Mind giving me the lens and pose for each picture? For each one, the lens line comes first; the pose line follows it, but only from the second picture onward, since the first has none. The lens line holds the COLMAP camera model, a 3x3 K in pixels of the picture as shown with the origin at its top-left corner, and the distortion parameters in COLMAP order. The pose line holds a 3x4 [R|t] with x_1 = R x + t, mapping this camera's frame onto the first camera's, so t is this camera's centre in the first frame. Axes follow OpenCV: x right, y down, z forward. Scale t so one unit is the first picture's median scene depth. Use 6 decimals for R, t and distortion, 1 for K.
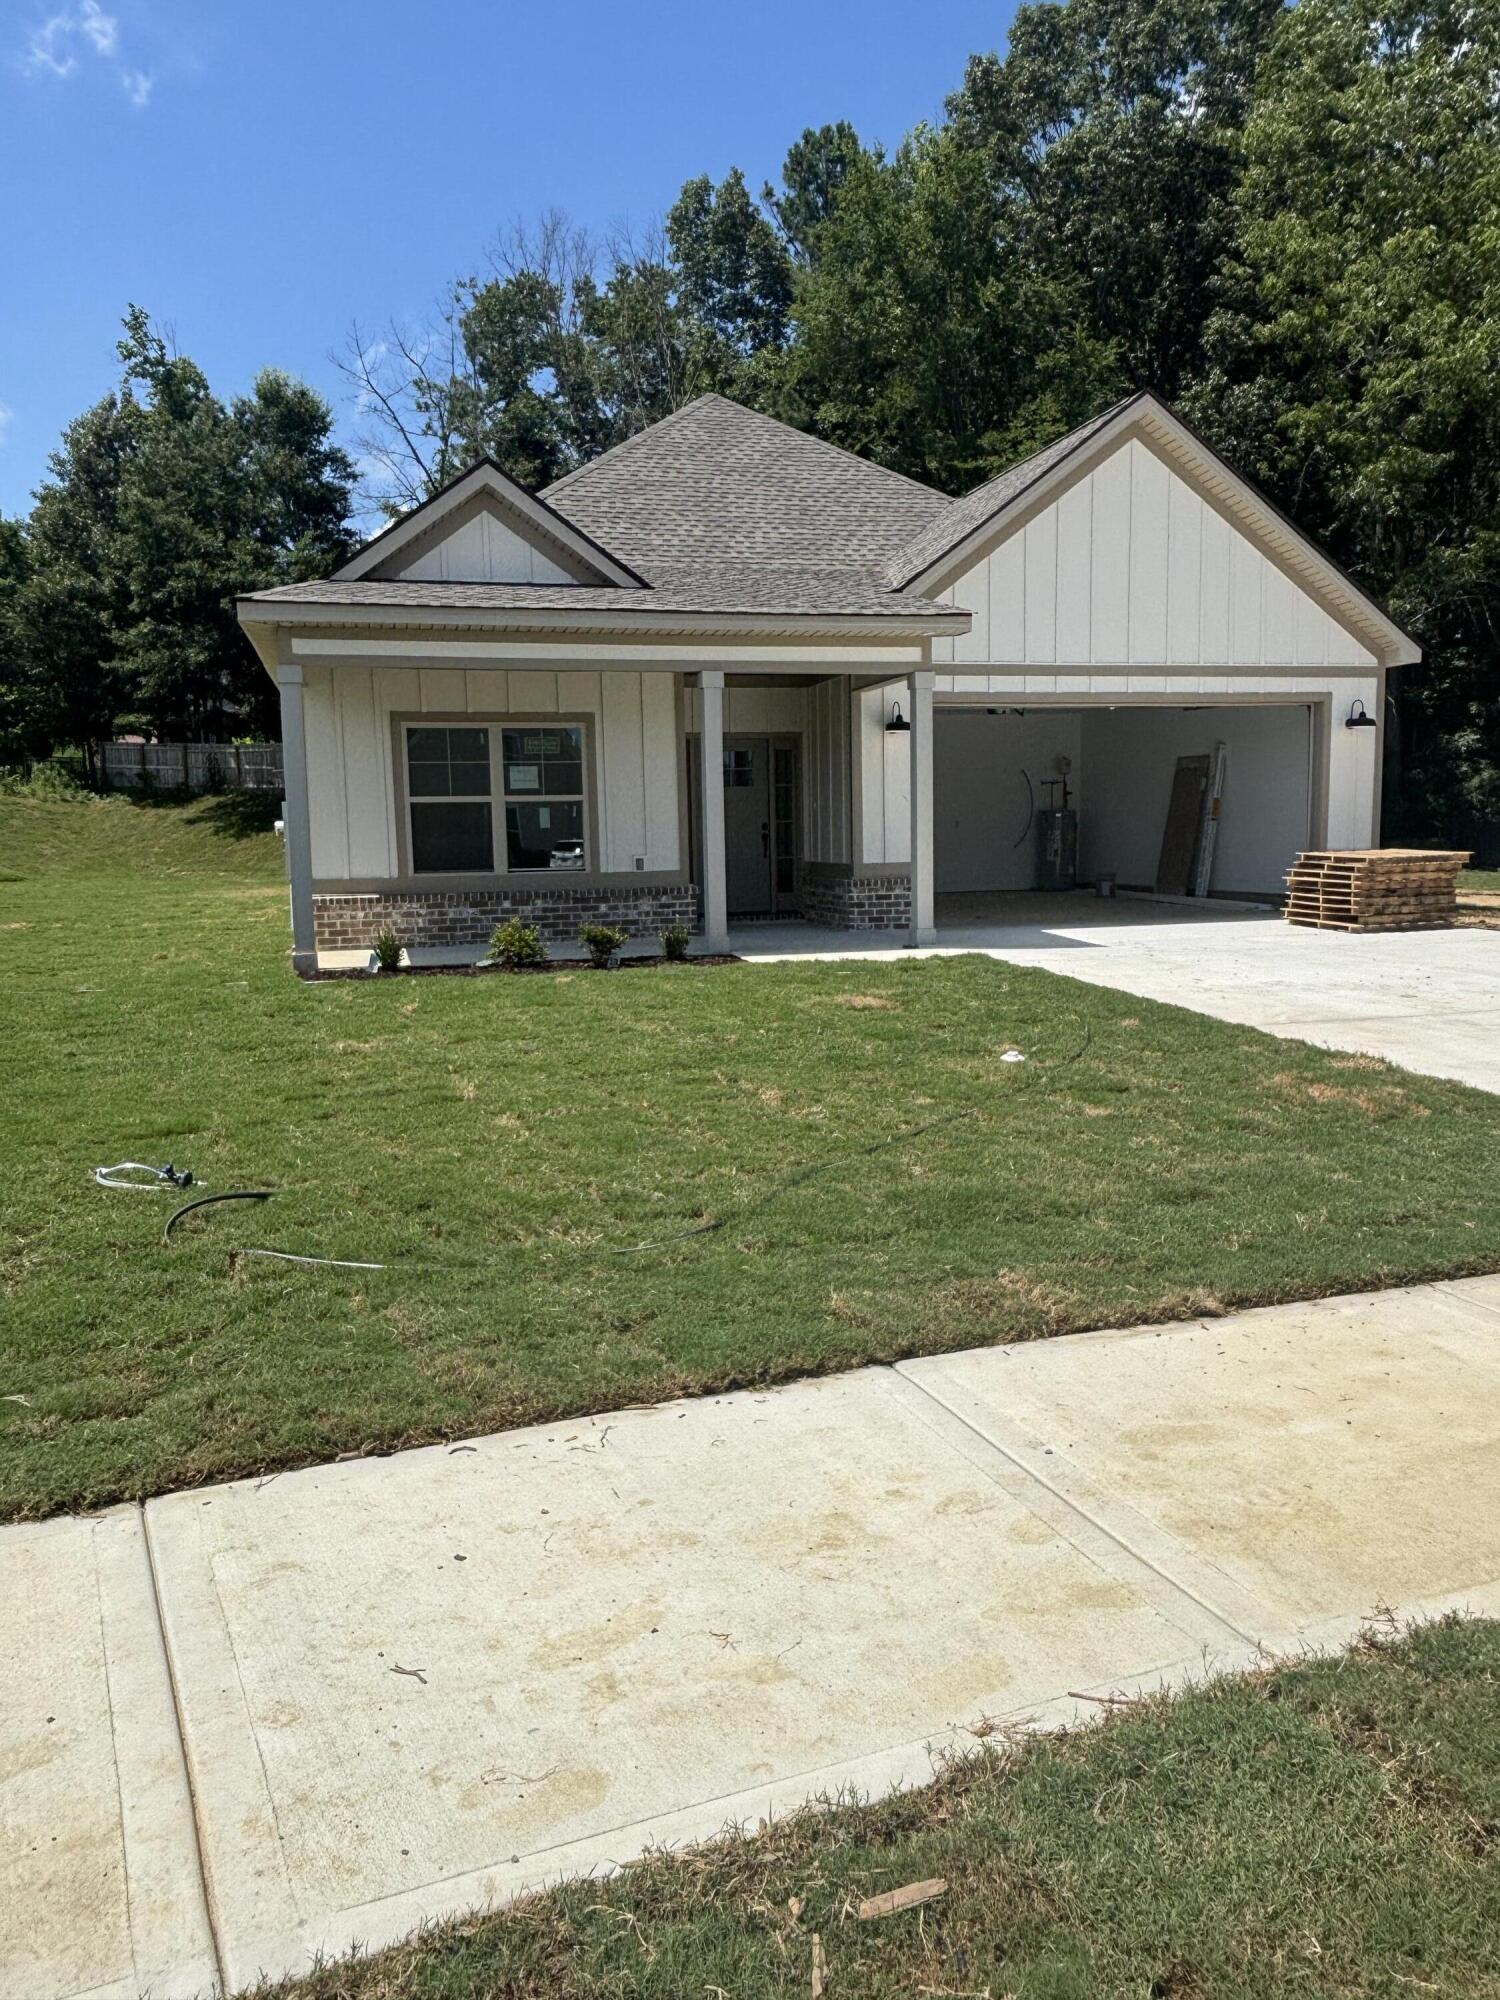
lens RADIAL K [[1440.9, 0, 742.8], [0, 1440.9, 997.1], [0, 0, 1]] dist [0.049425, -0.068041]
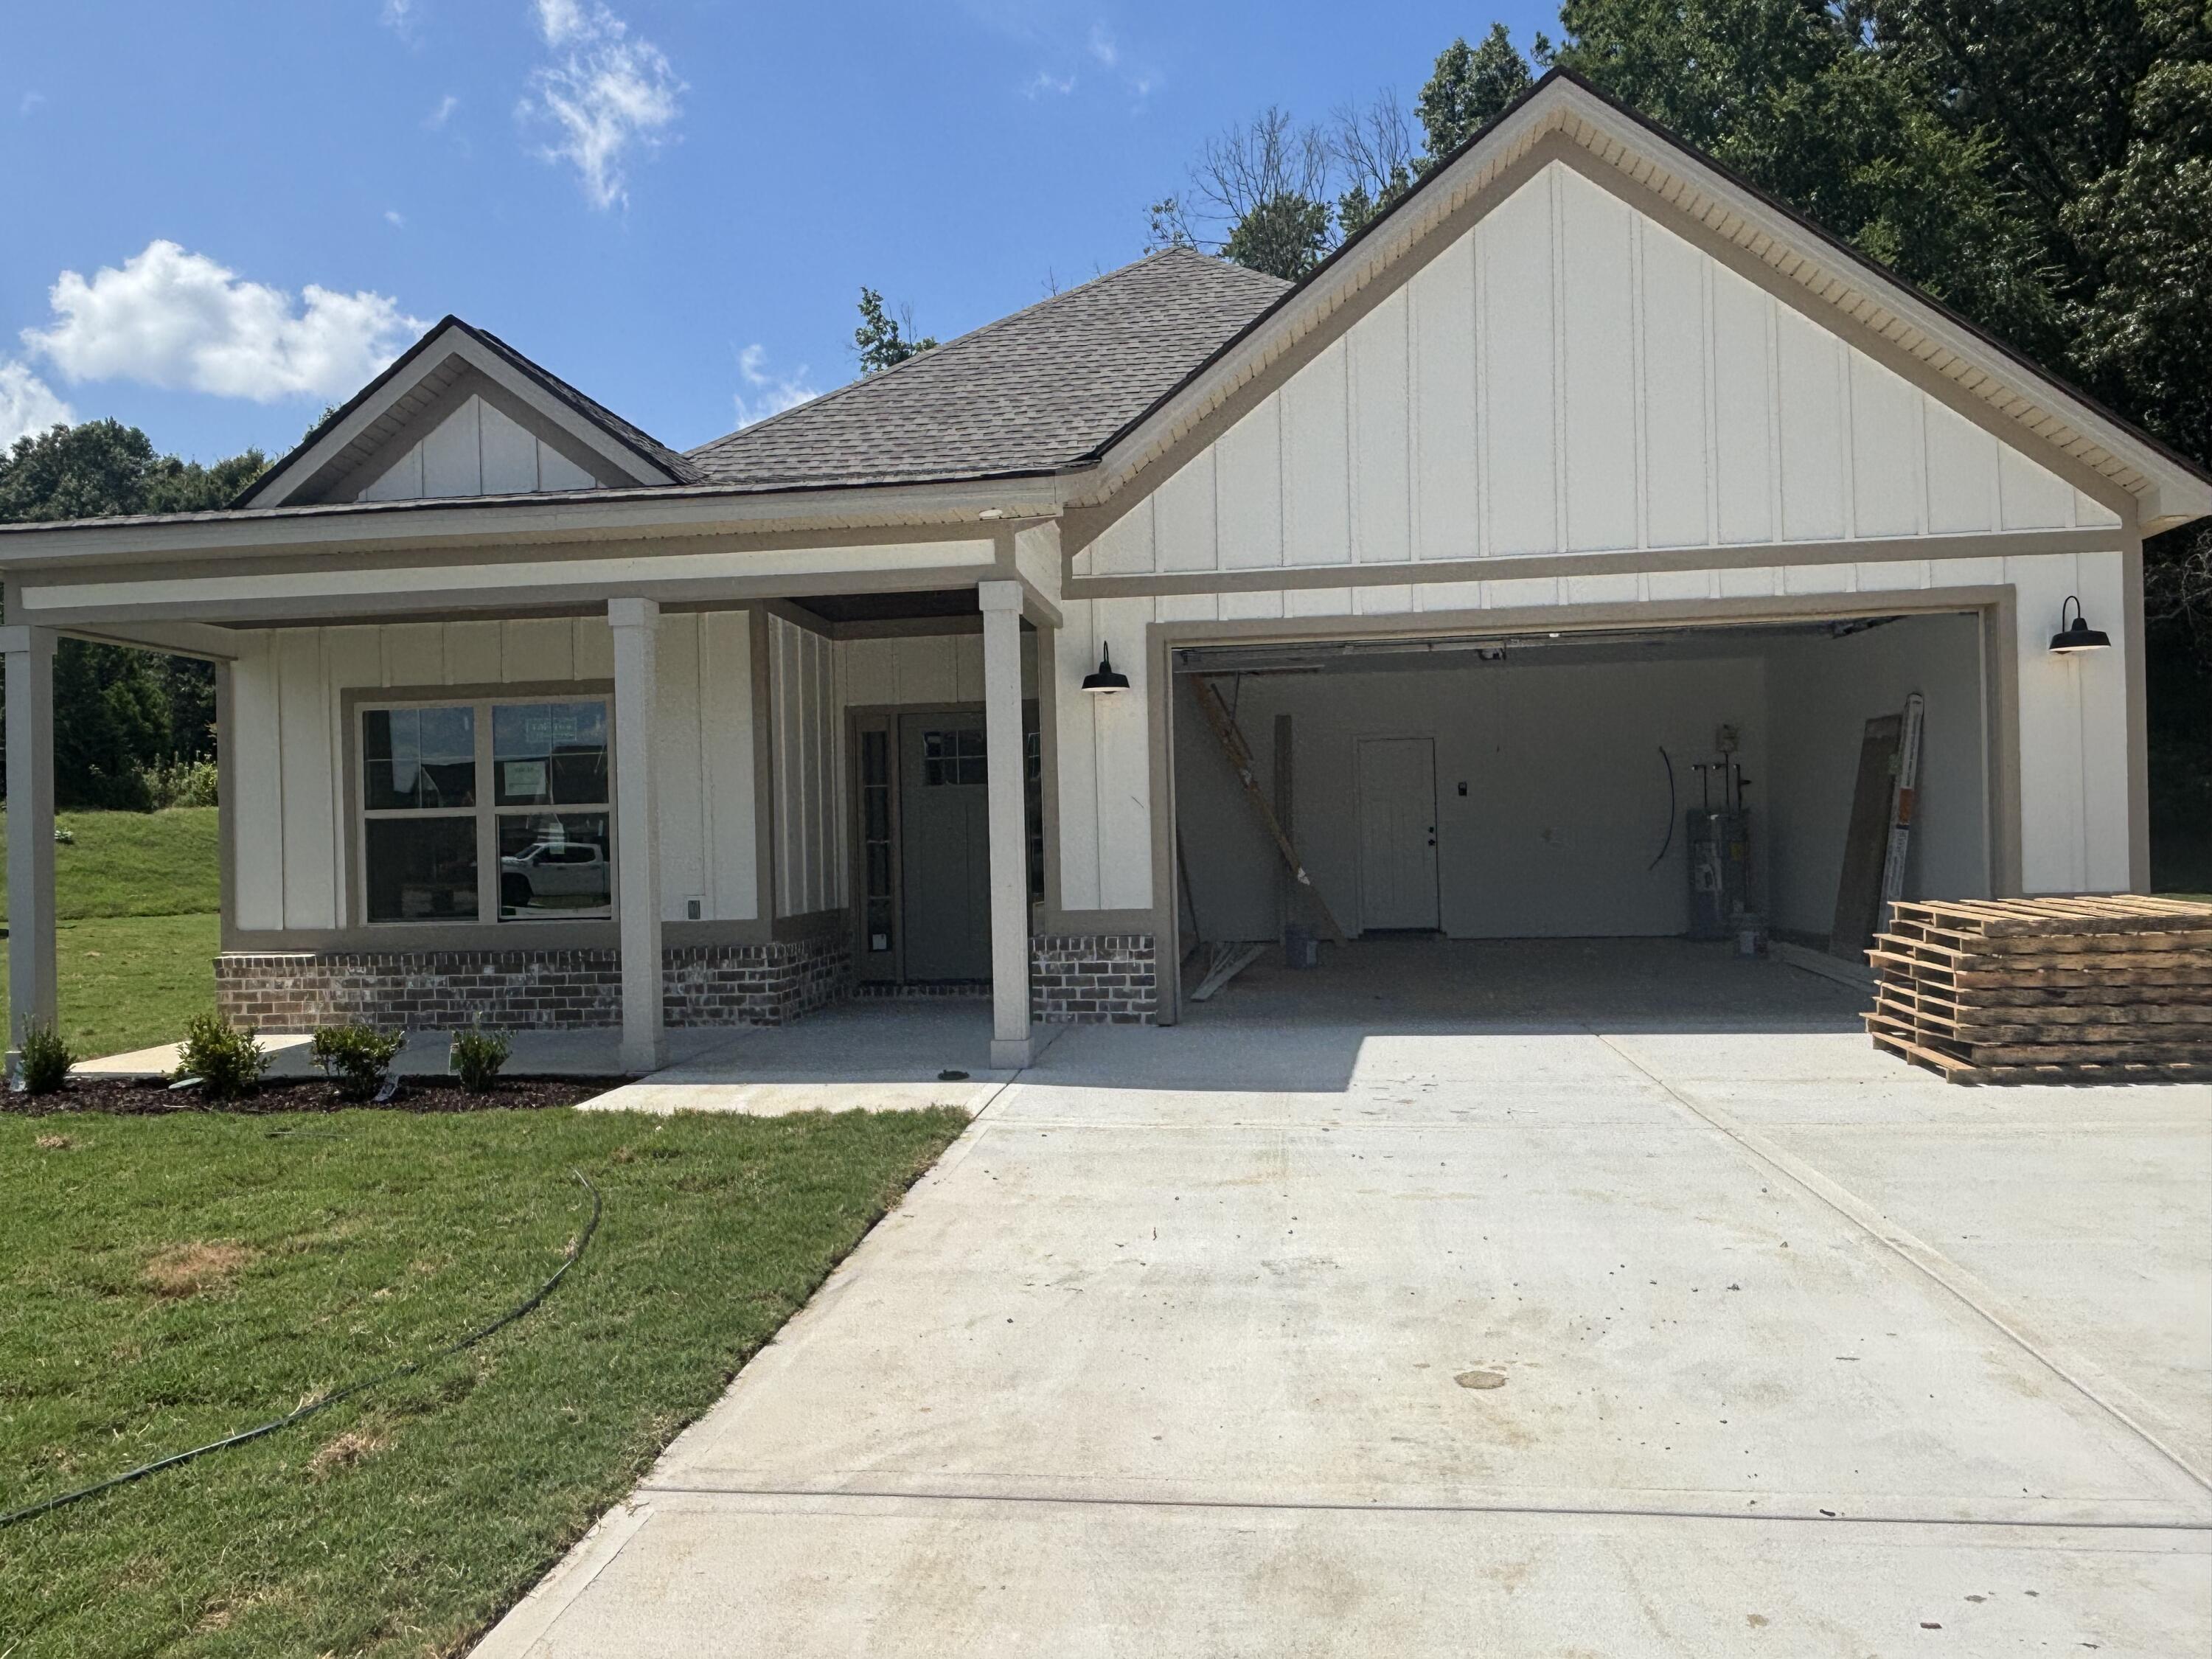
lens RADIAL K [[1593.6, 0, 1092.7], [0, 1593.6, 833.1], [0, 0, 1]] dist [0.049425, -0.068041]
pose [[0.928374, -0.005061, -0.371612, 0.325065], [-0.035981, 0.993986, -0.103427, -0.054812], [0.369901, 0.109390, 0.922609, 0.381078]]
